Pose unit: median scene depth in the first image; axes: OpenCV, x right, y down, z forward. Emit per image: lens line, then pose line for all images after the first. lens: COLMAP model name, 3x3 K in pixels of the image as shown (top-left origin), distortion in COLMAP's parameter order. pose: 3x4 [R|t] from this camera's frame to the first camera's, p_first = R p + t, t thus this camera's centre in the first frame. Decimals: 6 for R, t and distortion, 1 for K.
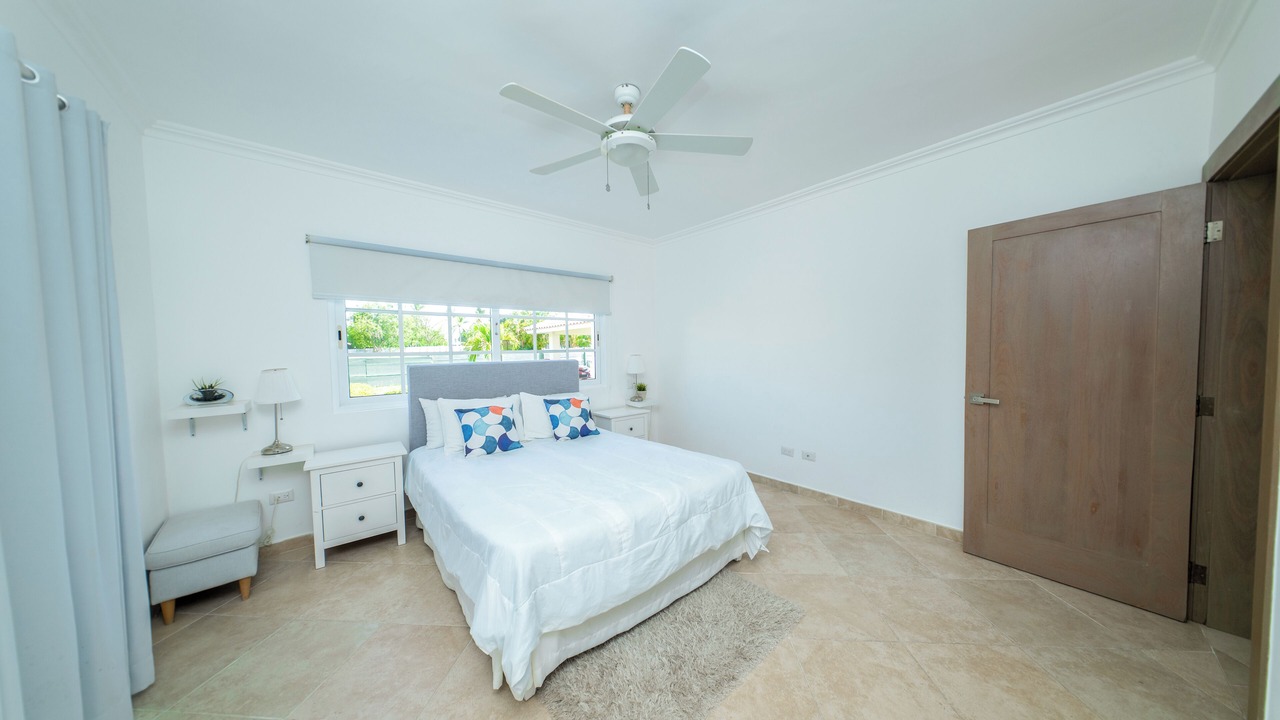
lens RADIAL K [[377.3, 0, 642.4], [0, 377.3, 363.0], [0, 0, 1]] dist [0.009572, -0.003000]
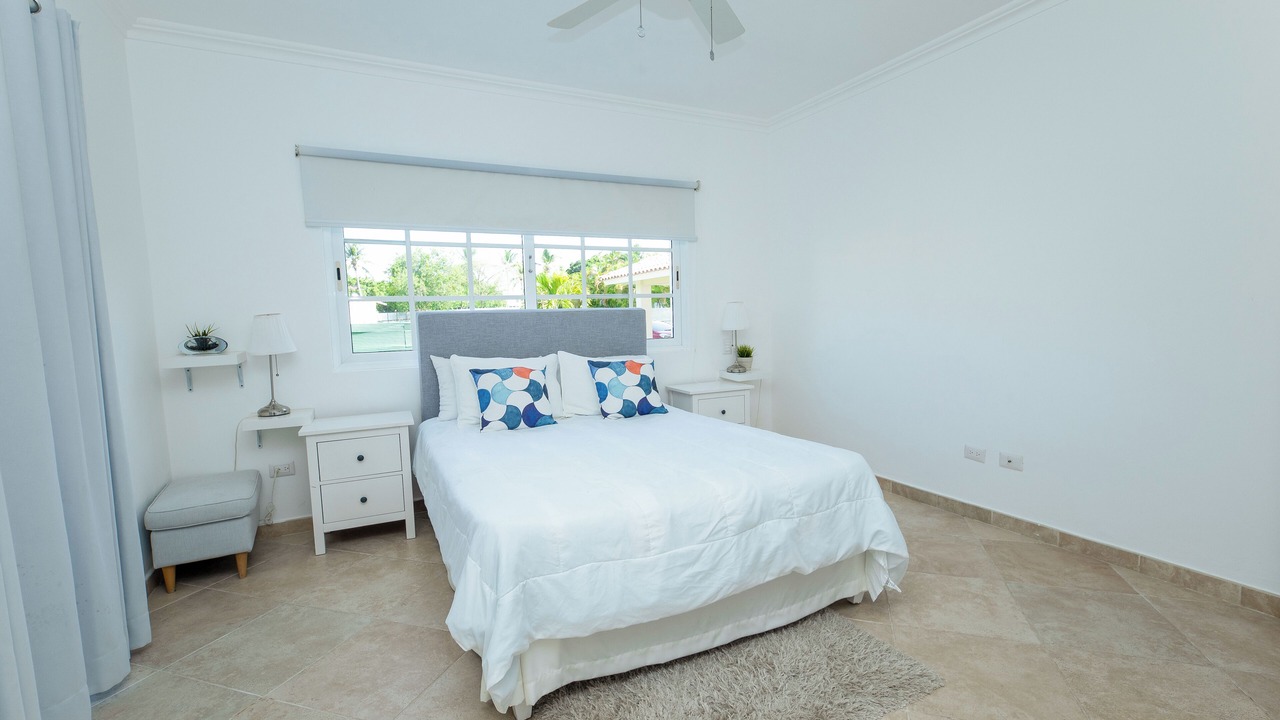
lens RADIAL K [[575.4, 0, 646.6], [0, 575.4, 364.8], [0, 0, 1]] dist [0.021181, -0.010794]
pose [[0.971055, 0.013475, -0.238475, 0.138230], [0.000207, 0.998360, 0.057254, 0.057034], [0.238855, -0.055646, 0.969459, -0.029235]]
